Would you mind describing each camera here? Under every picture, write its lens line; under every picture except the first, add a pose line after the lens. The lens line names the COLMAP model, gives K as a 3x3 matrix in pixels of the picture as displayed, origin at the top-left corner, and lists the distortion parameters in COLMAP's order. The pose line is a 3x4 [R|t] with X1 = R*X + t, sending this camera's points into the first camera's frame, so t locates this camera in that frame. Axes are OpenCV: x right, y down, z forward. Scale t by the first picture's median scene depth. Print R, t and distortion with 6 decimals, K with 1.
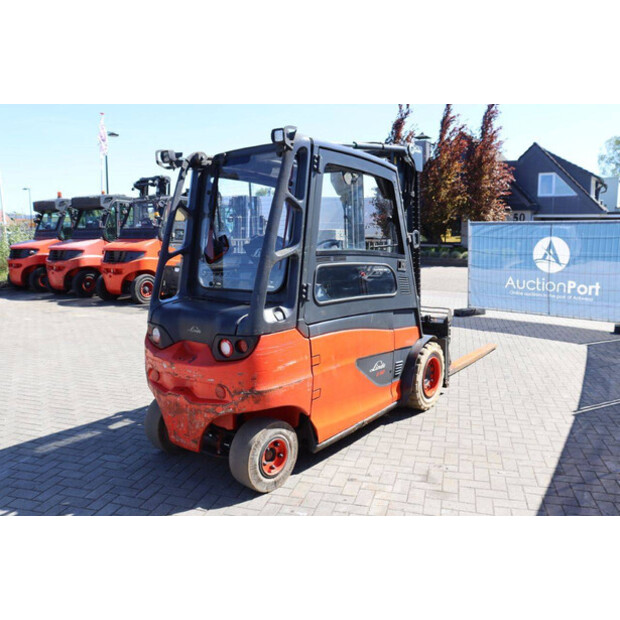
lens RADIAL K [[508.6, 0, 309.6], [0, 508.6, 312.5], [0, 0, 1]] dist [-0.084254, 0.012599]
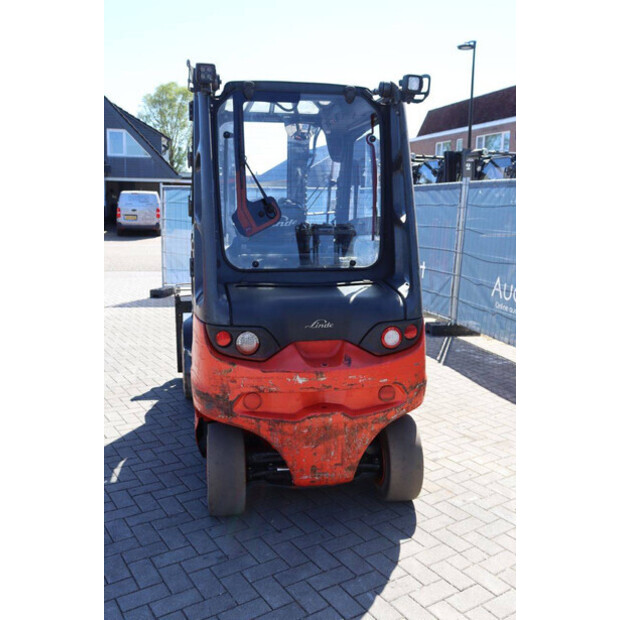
lens RADIAL K [[609.0, 0, 310.0], [0, 609.0, 308.9], [0, 0, 1]] dist [-0.047081, 0.000000]
pose [[0.653419, -0.112442, 0.748599, -0.856649], [0.095361, 0.993255, 0.065954, -0.046105], [-0.750966, 0.028292, 0.659735, 0.400129]]
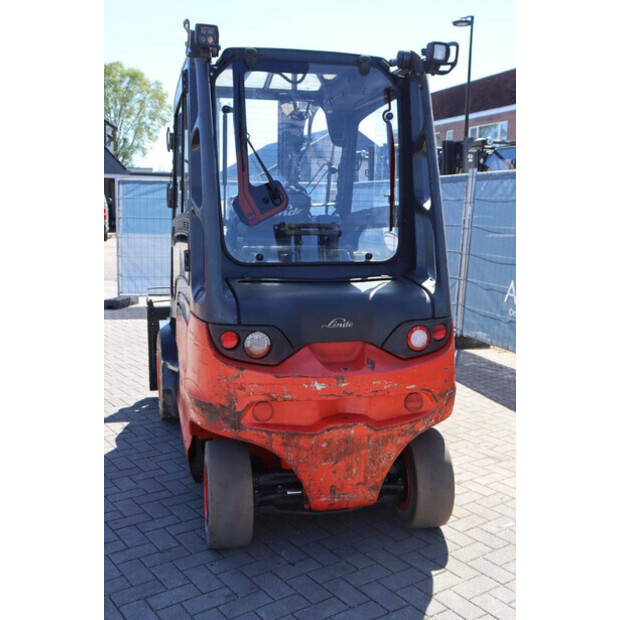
lens RADIAL K [[702.3, 0, 312.1], [0, 702.3, 309.0], [0, 0, 1]] dist [0.012283, 0.000000]
pose [[0.612856, -0.096116, 0.784327, -0.907539], [0.098297, 0.994138, 0.045021, -0.027026], [-0.784057, 0.049506, 0.618712, 0.441462]]
